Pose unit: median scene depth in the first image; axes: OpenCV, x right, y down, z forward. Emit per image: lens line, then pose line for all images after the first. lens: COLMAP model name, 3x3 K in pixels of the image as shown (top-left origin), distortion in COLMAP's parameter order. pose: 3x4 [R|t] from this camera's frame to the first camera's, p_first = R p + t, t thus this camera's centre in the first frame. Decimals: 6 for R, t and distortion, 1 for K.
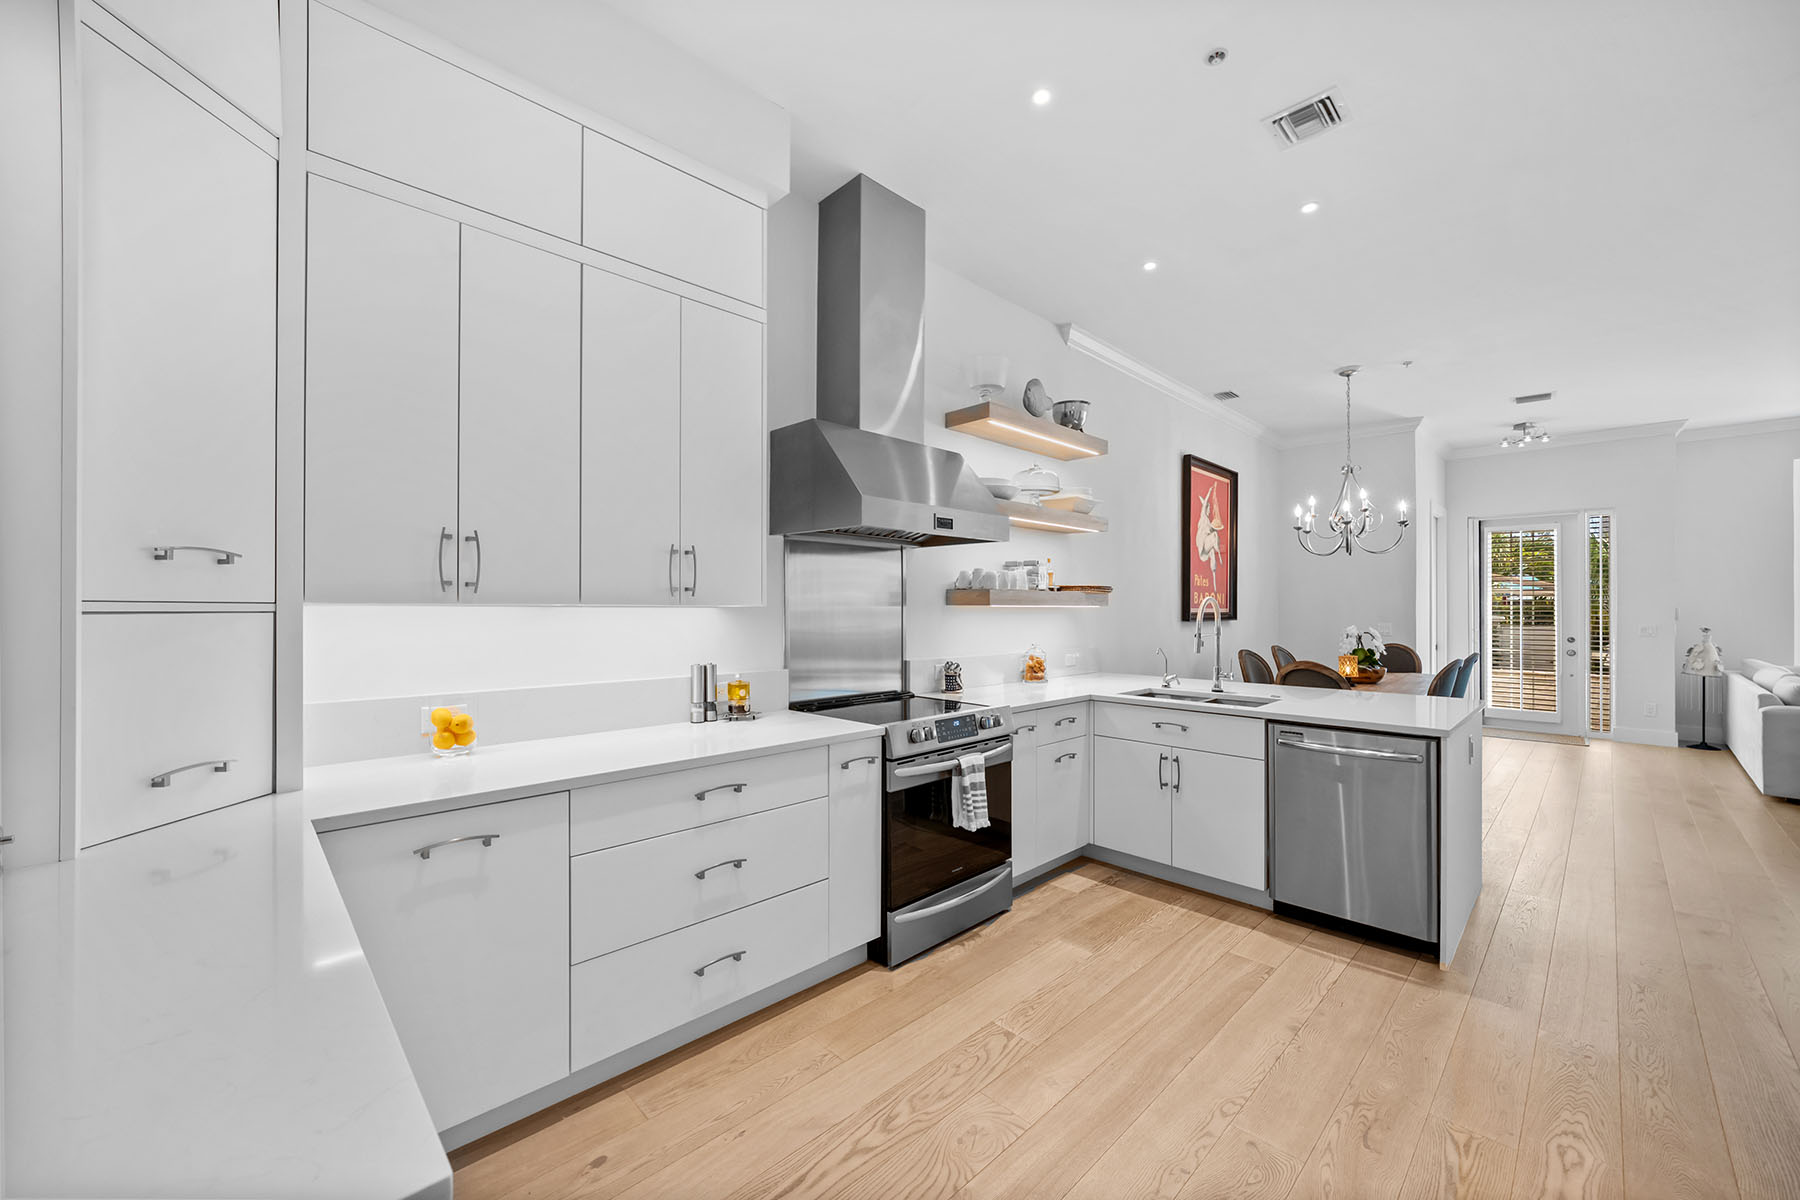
lens RADIAL K [[690.0, 0, 898.1], [0, 690.0, 603.4], [0, 0, 1]] dist [-0.012266, 0.004498]
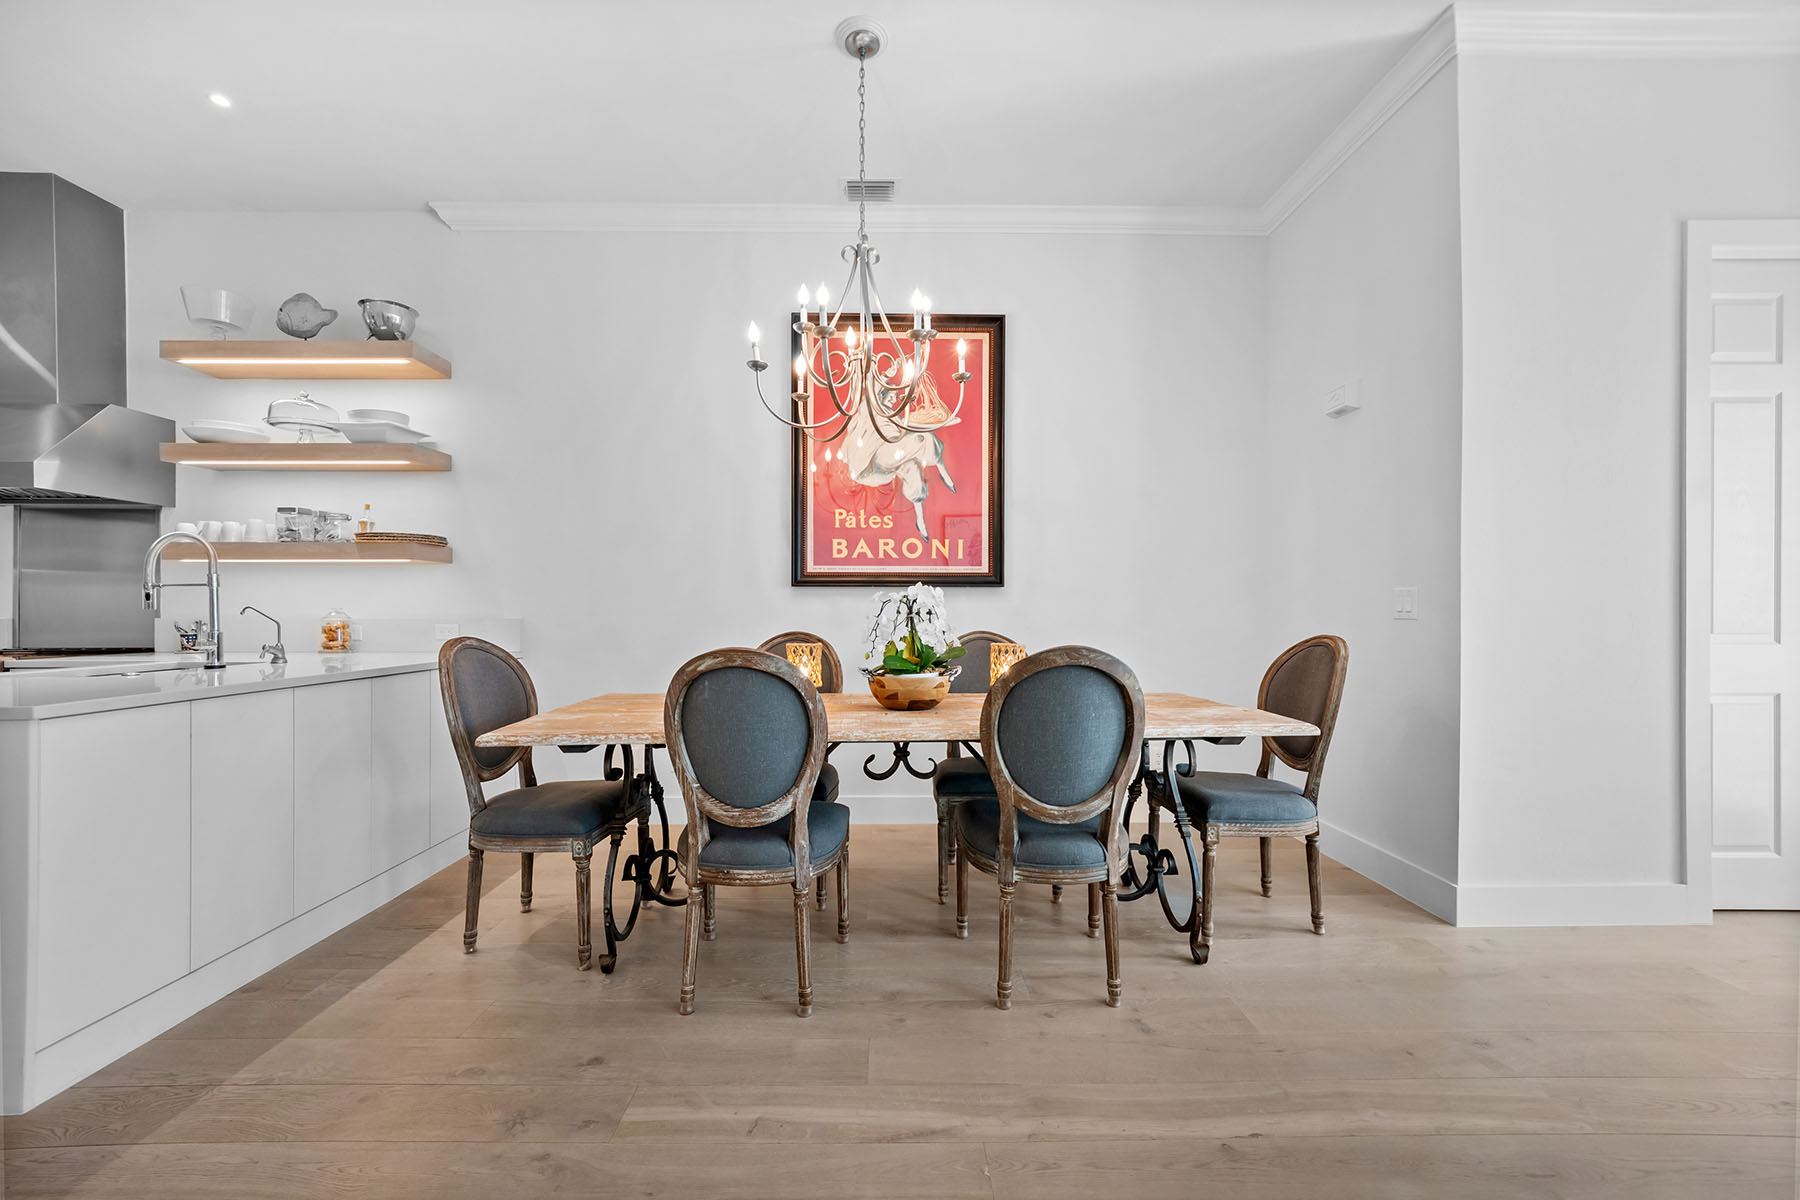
lens RADIAL K [[699.4, 0, 894.4], [0, 699.4, 615.8], [0, 0, 1]] dist [-0.014477, 0.005391]
pose [[0.727071, 0.002041, -0.686559, 1.845693], [0.005448, 0.999947, 0.008743, 0.093449], [0.686541, -0.010097, 0.727021, 1.234774]]
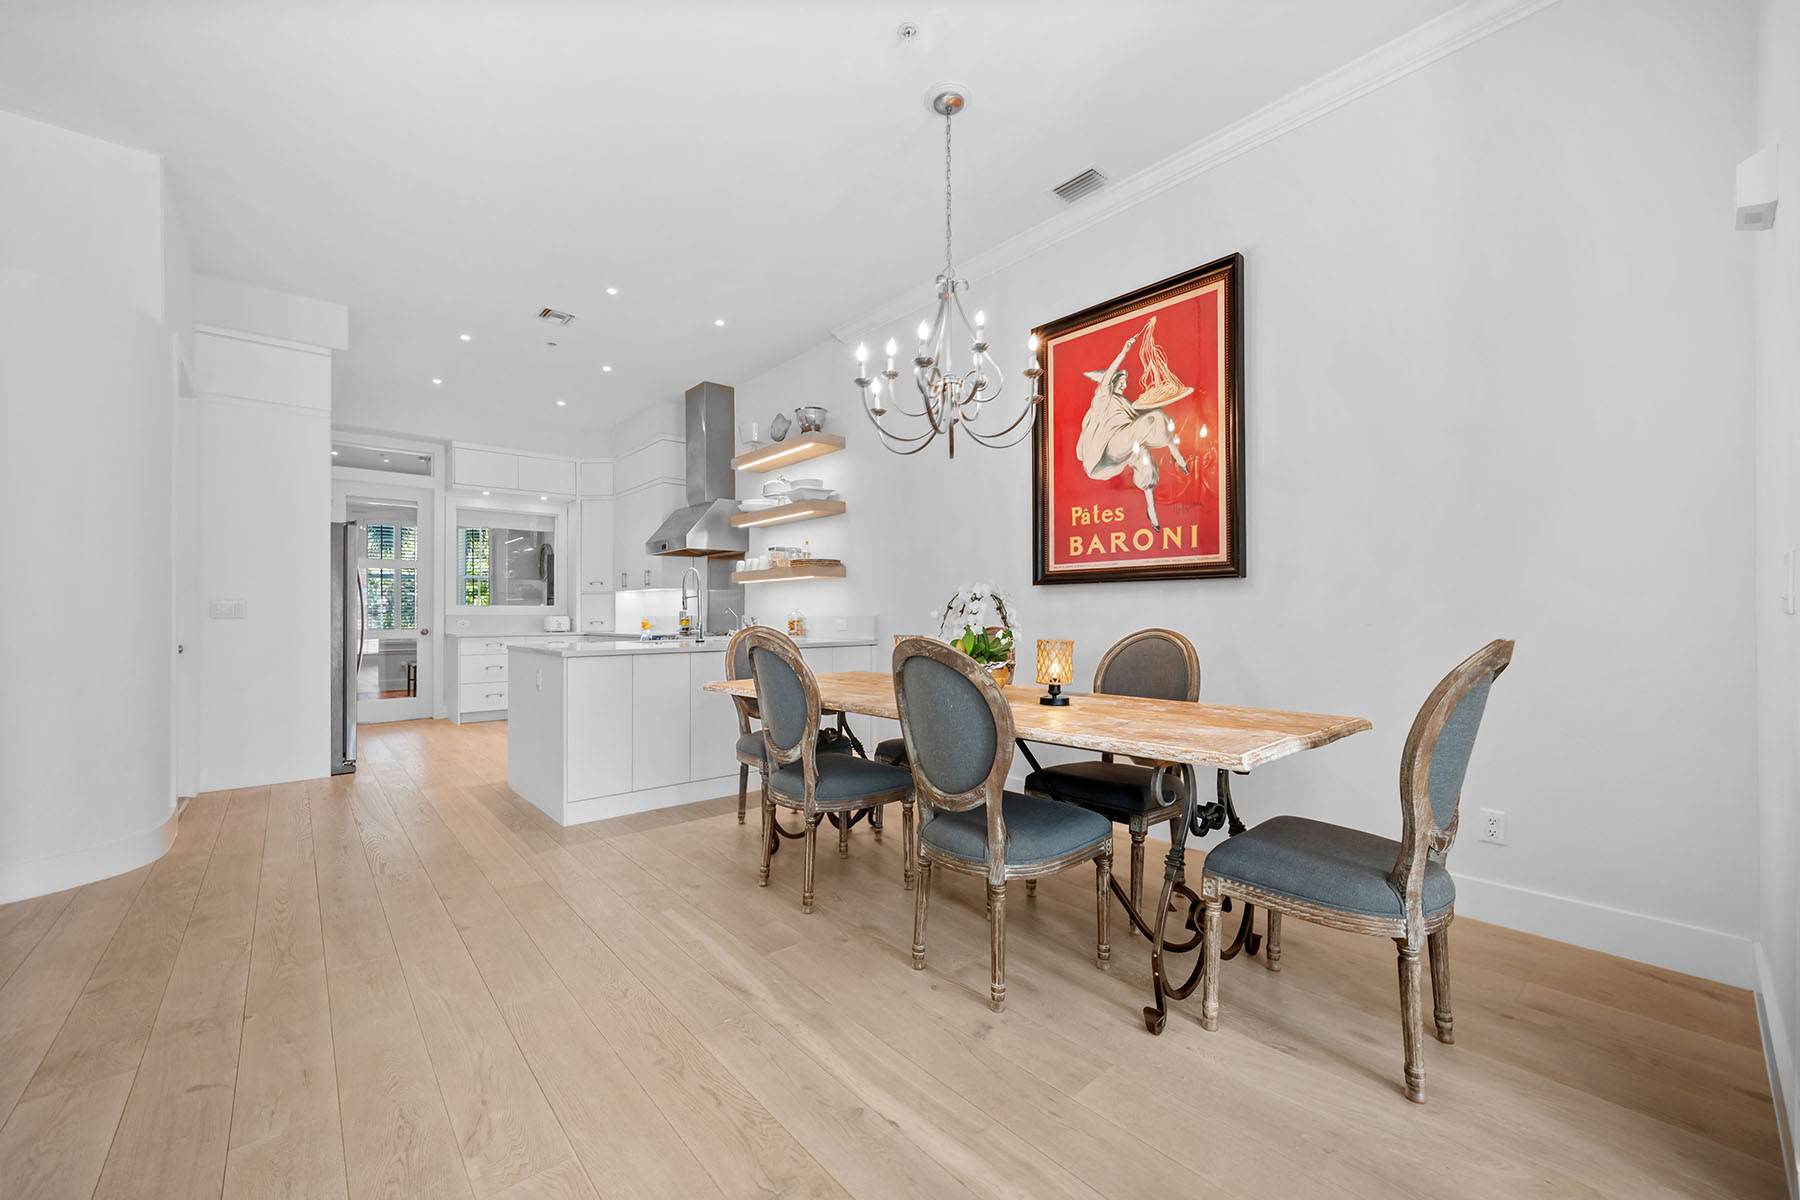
lens RADIAL K [[699.4, 0, 894.4], [0, 699.4, 615.8], [0, 0, 1]] dist [-0.014477, 0.005391]
pose [[-0.050417, 0.001580, -0.998727, 2.202988], [0.011175, 0.999937, 0.001018, 0.105246], [0.998666, -0.011110, -0.050431, 1.819545]]
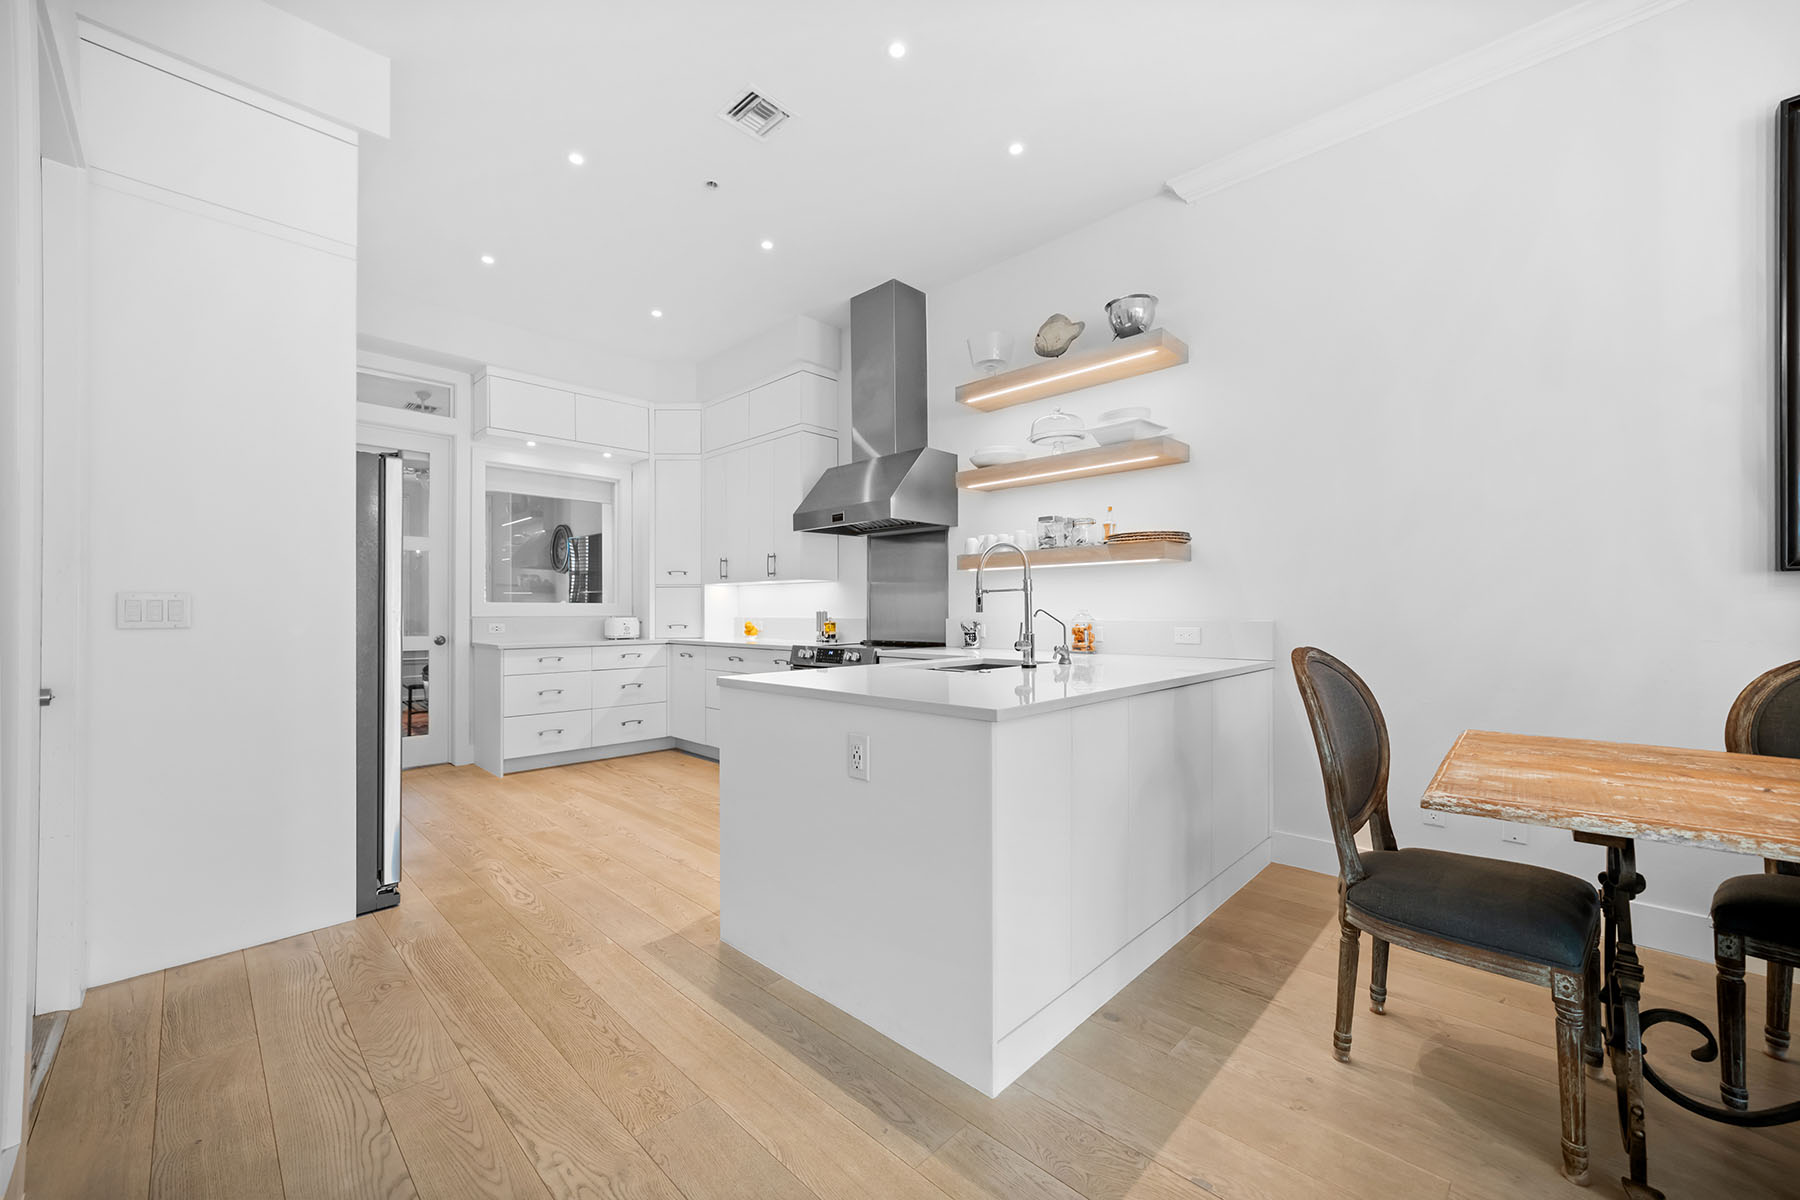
lens RADIAL K [[694.9, 0, 898.9], [0, 694.9, 610.5], [0, 0, 1]] dist [-0.011601, 0.005543]
pose [[0.035880, -0.002375, -0.999353, 1.541978], [0.009862, 0.999949, -0.002022, 0.085788], [0.999307, -0.009783, 0.035901, 1.070008]]
